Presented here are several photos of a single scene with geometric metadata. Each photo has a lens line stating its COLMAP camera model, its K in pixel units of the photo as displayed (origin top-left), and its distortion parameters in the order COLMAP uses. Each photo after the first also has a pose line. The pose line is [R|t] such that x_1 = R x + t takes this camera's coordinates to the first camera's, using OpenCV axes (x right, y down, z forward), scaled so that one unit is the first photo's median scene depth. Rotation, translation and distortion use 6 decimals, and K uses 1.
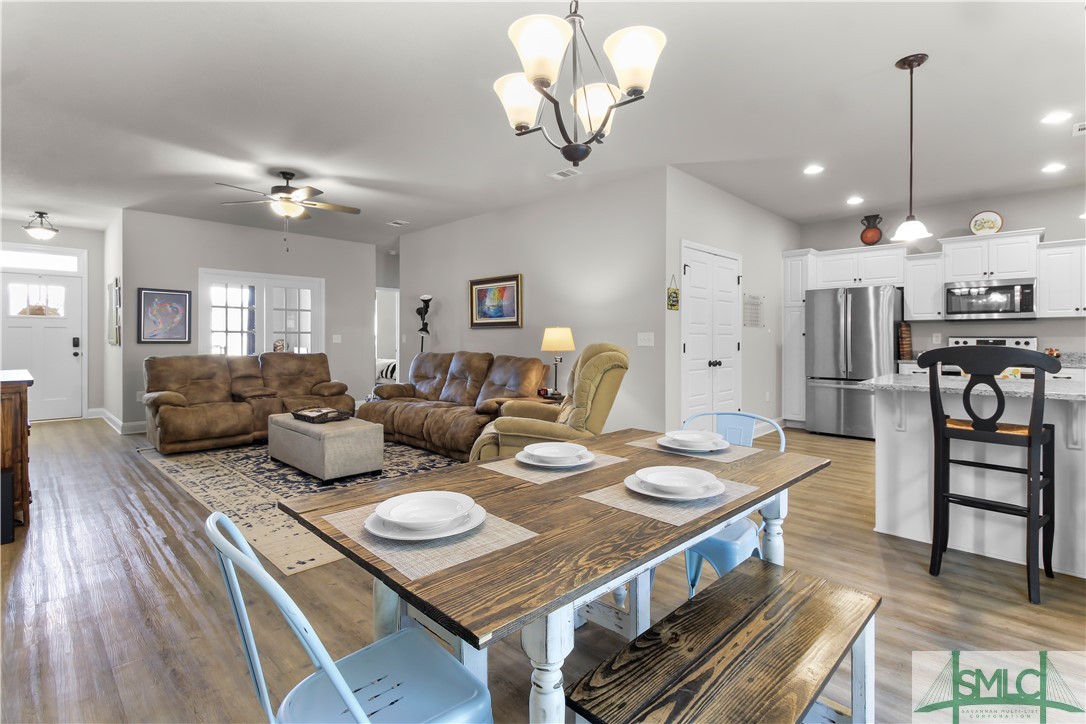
lens RADIAL K [[504.9, 0, 551.7], [0, 504.9, 339.9], [0, 0, 1]] dist [0.022794, -0.016930]
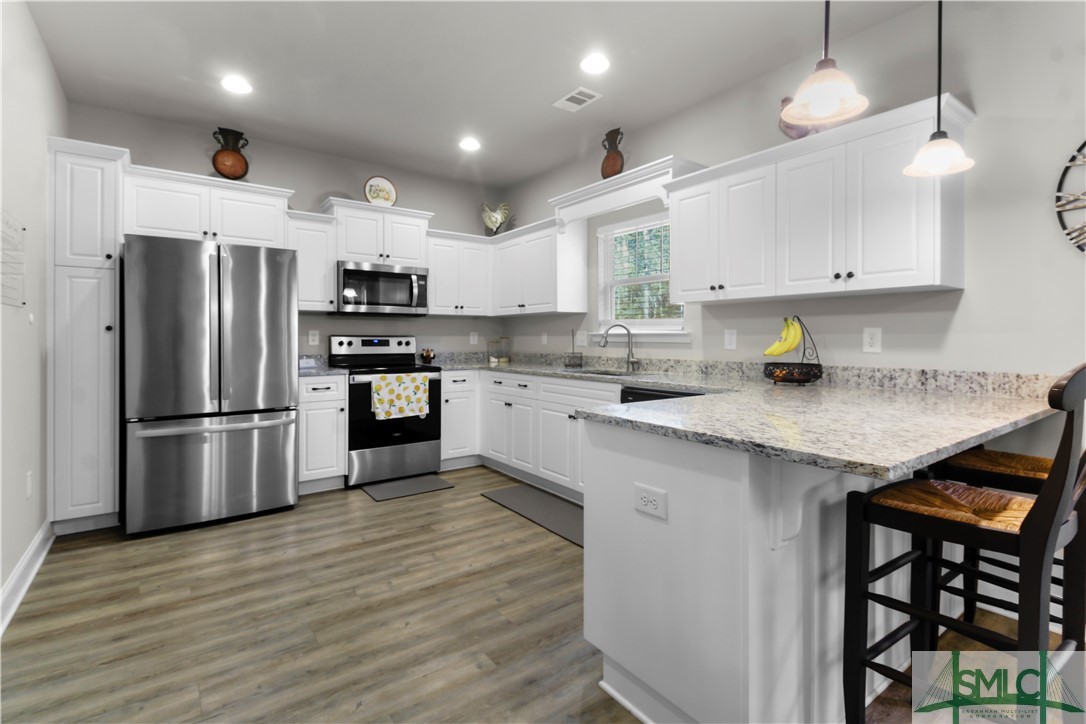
lens RADIAL K [[504.9, 0, 551.7], [0, 504.9, 339.9], [0, 0, 1]] dist [0.022794, -0.016930]
pose [[0.160430, -0.001116, 0.987047, 0.117947], [0.002002, 0.999998, 0.000805, 0.000560], [-0.987045, 0.001847, 0.160432, 0.611656]]
